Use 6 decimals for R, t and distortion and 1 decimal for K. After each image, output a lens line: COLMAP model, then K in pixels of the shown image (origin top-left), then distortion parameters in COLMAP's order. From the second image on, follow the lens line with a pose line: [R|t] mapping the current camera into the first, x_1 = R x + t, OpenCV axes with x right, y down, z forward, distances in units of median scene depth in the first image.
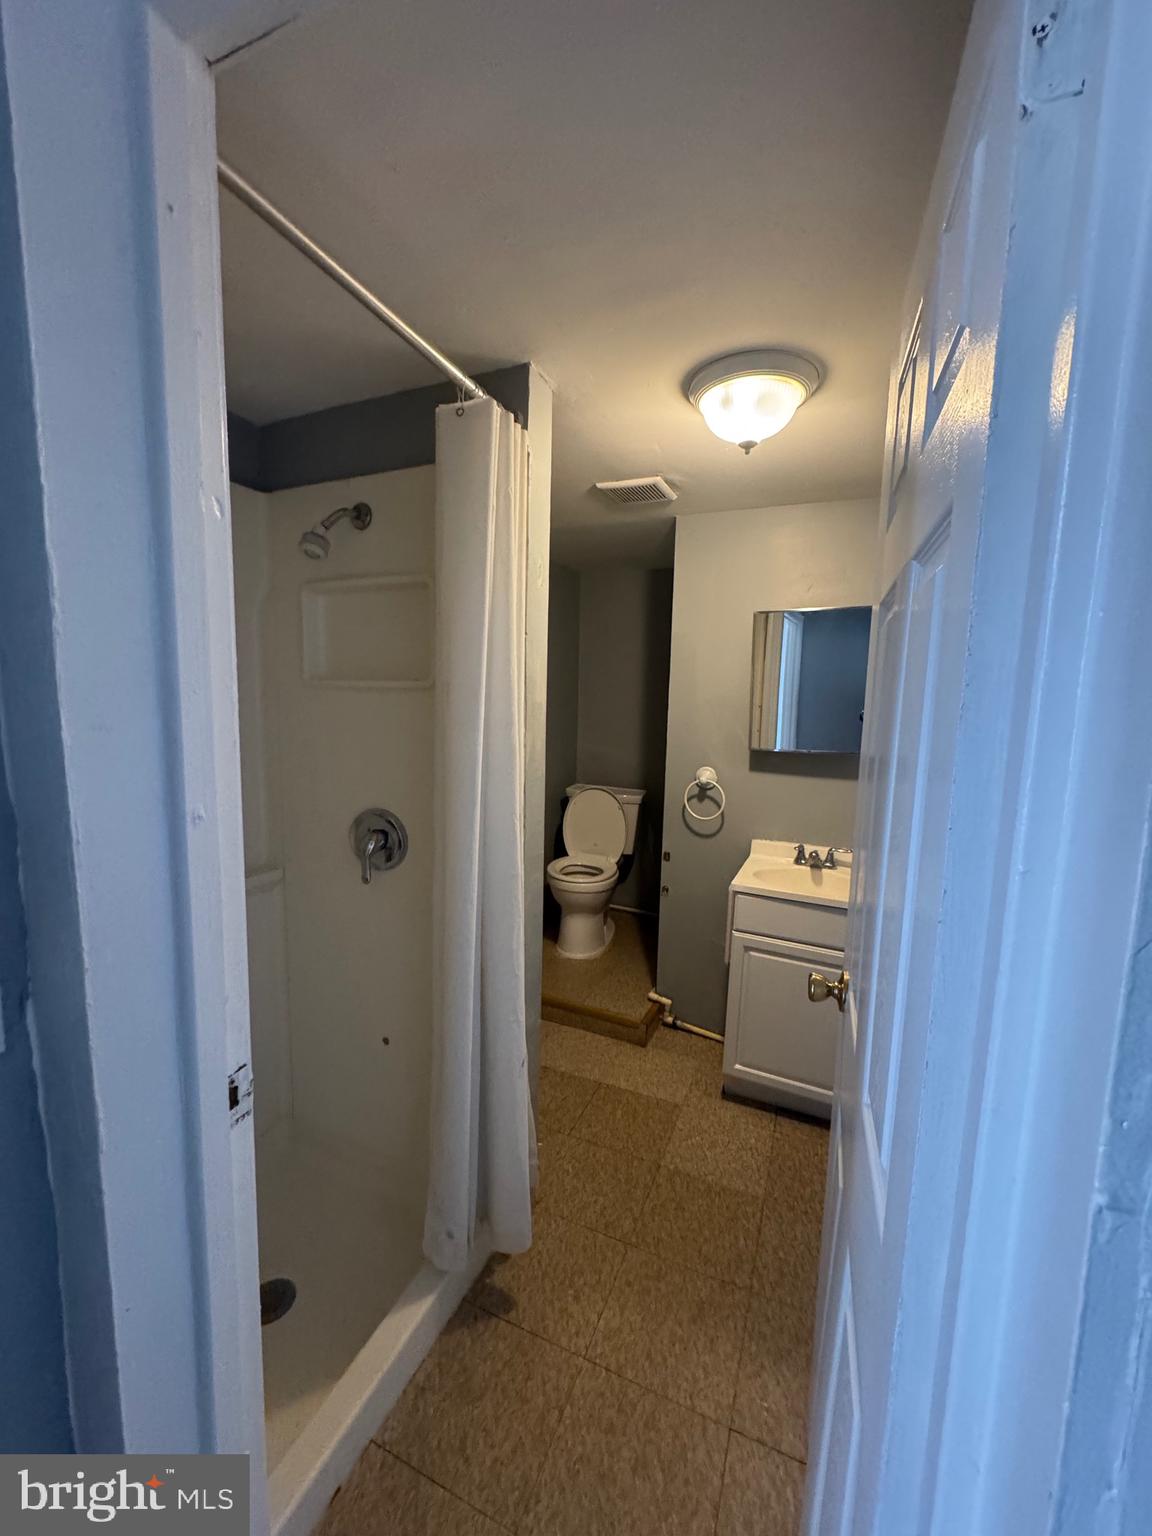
lens RADIAL K [[616.6, 0, 576.9], [0, 616.6, 765.8], [0, 0, 1]] dist [0.000358, -0.000063]
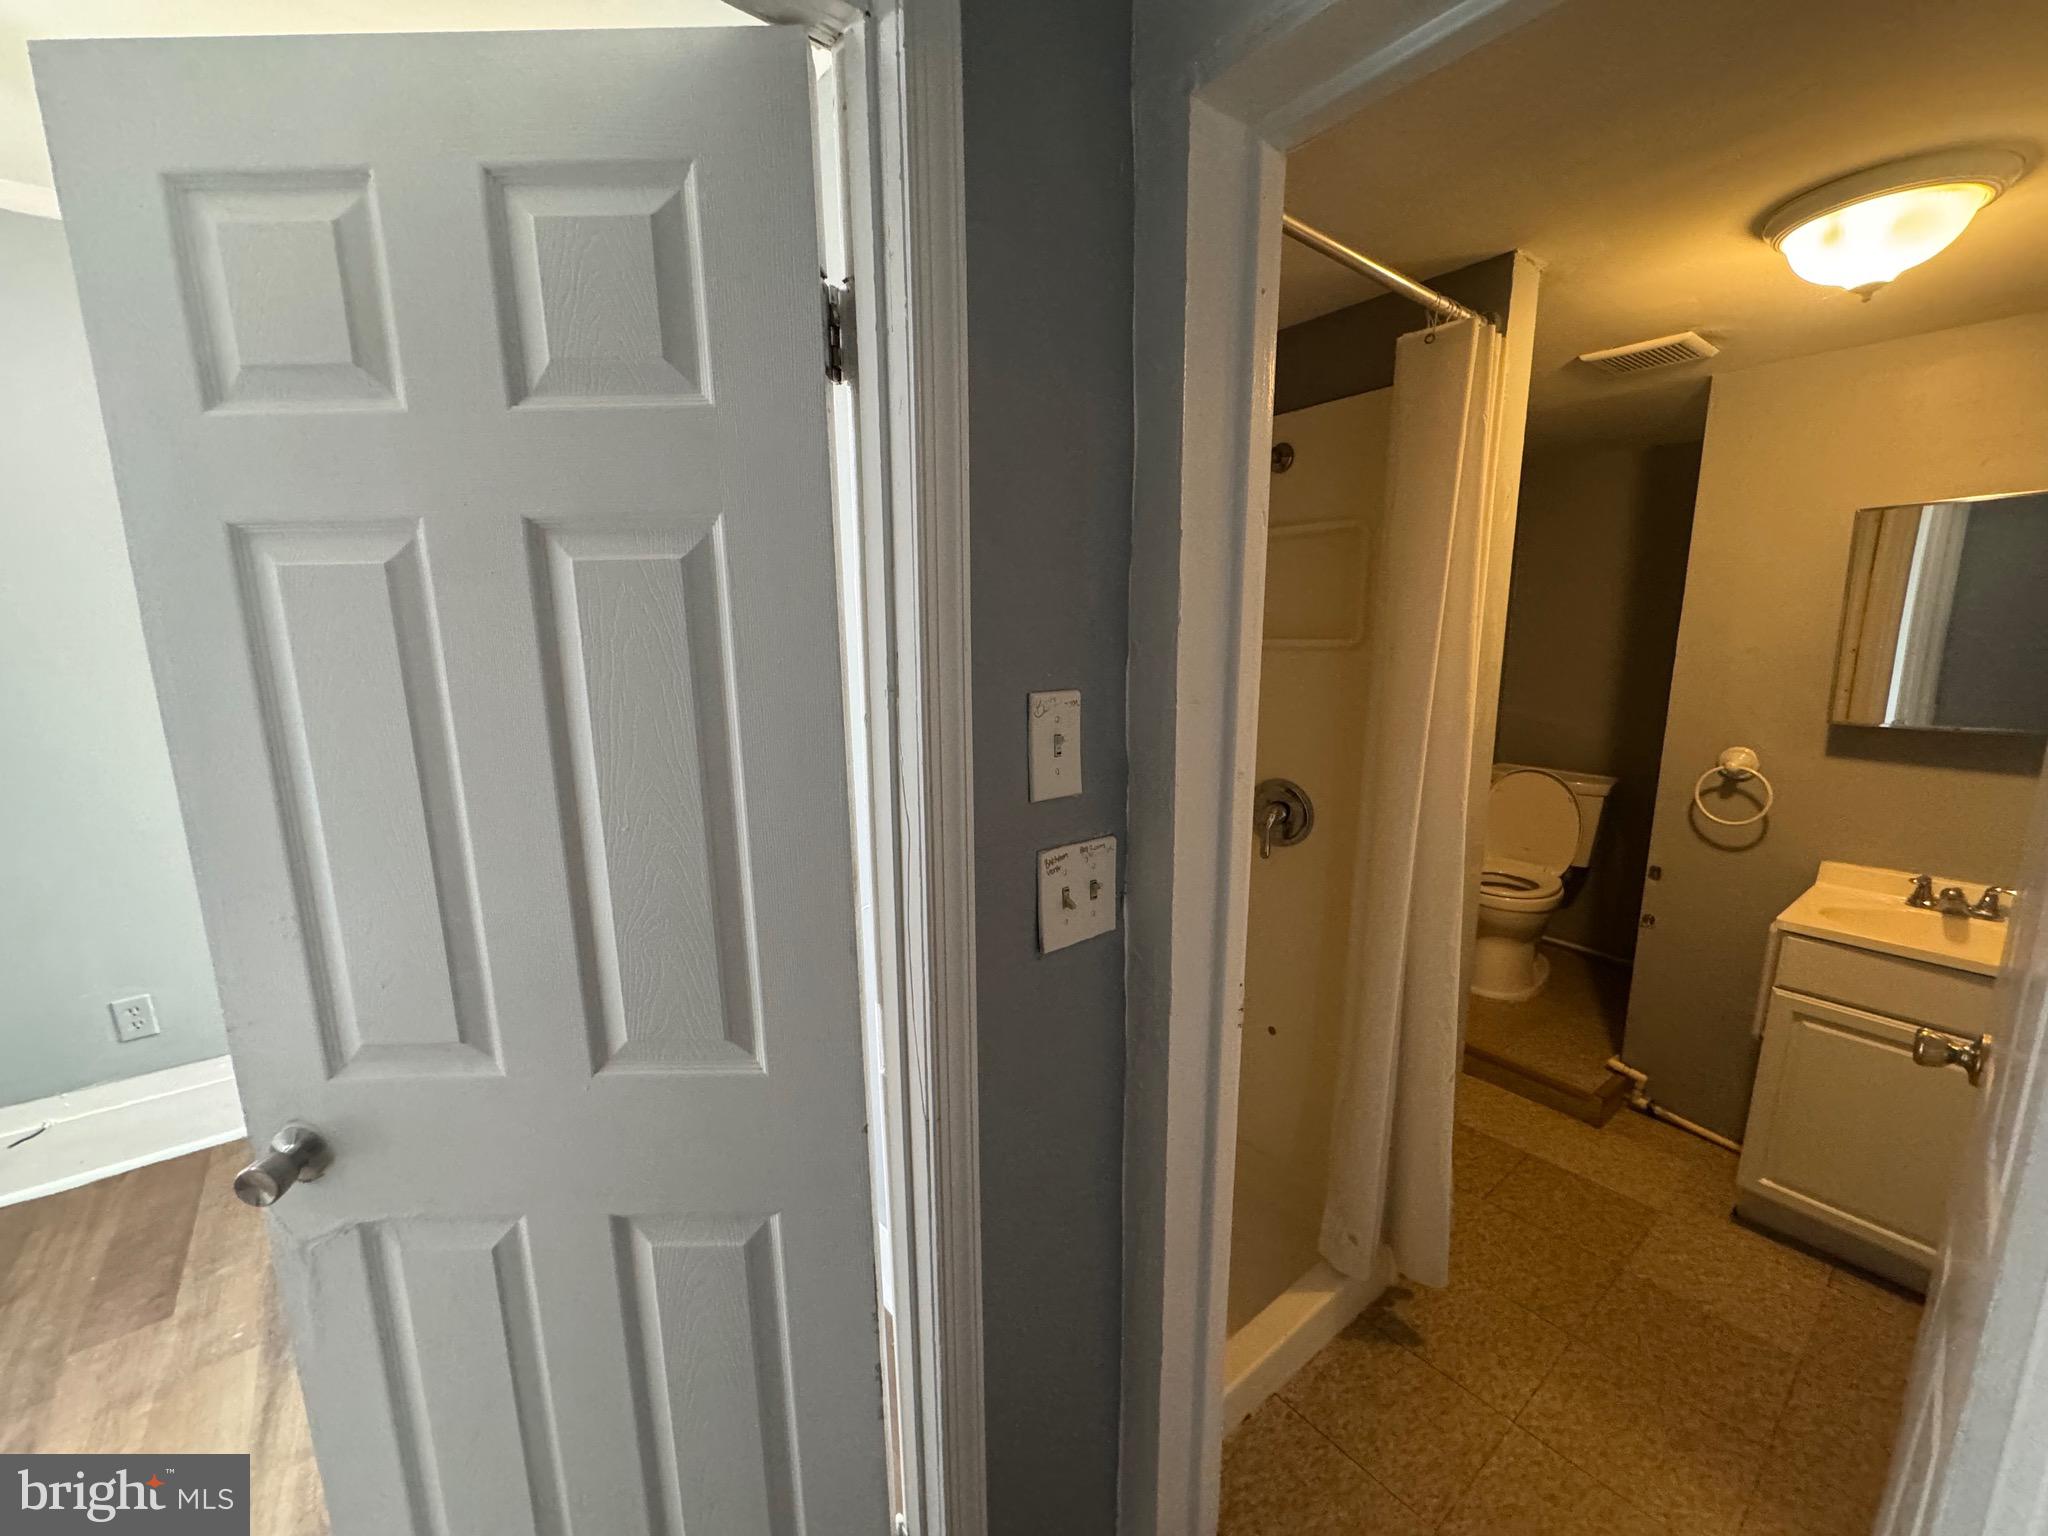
lens RADIAL K [[819.5, 0, 1018.7], [0, 819.5, 772.8], [0, 0, 1]] dist [-0.003880, 0.000730]
pose [[0.876526, 0.054270, -0.478285, -0.065509], [-0.029207, 0.997790, 0.059690, -0.000620], [0.480467, -0.038350, 0.876174, -0.203710]]
